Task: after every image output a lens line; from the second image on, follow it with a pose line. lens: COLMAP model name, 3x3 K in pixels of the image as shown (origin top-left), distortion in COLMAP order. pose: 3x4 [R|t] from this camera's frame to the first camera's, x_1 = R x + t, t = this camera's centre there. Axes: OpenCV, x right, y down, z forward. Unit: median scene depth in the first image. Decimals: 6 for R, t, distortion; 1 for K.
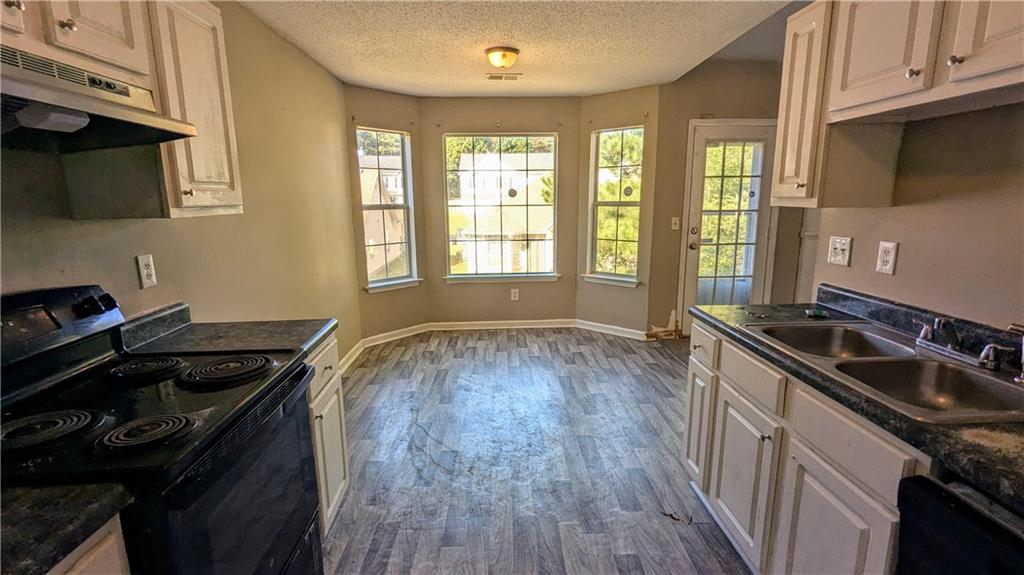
lens RADIAL K [[481.4, 0, 511.5], [0, 481.4, 288.5], [0, 0, 1]] dist [-0.002616, 0.000805]
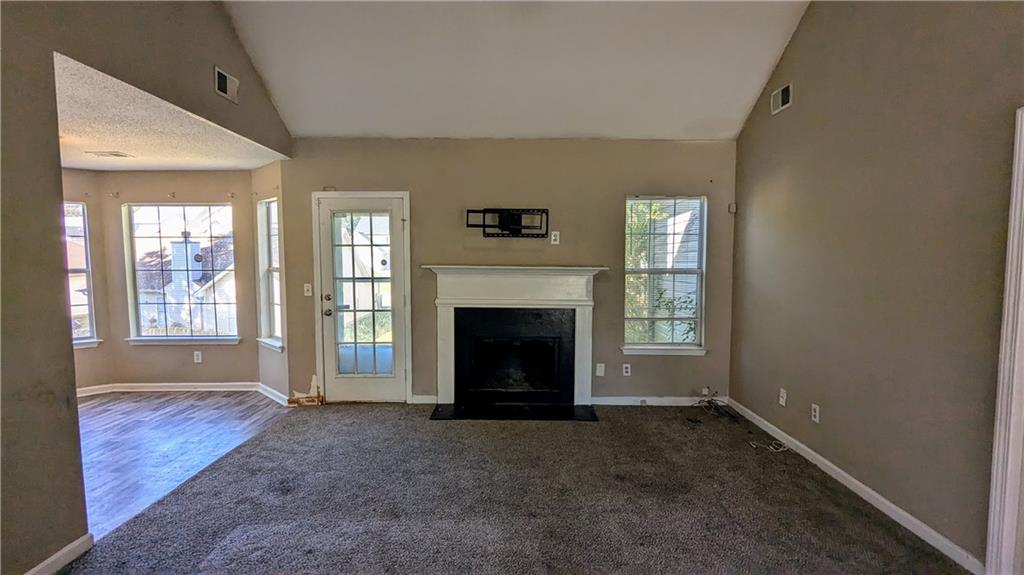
lens RADIAL K [[481.4, 0, 512.9], [0, 481.4, 288.2], [0, 0, 1]] dist [-0.002616, 0.000805]
pose [[0.998964, 0.010389, -0.044297, 0.787477], [-0.015628, 0.992698, -0.119614, -0.022646], [0.042731, 0.120182, 0.991832, 0.004562]]
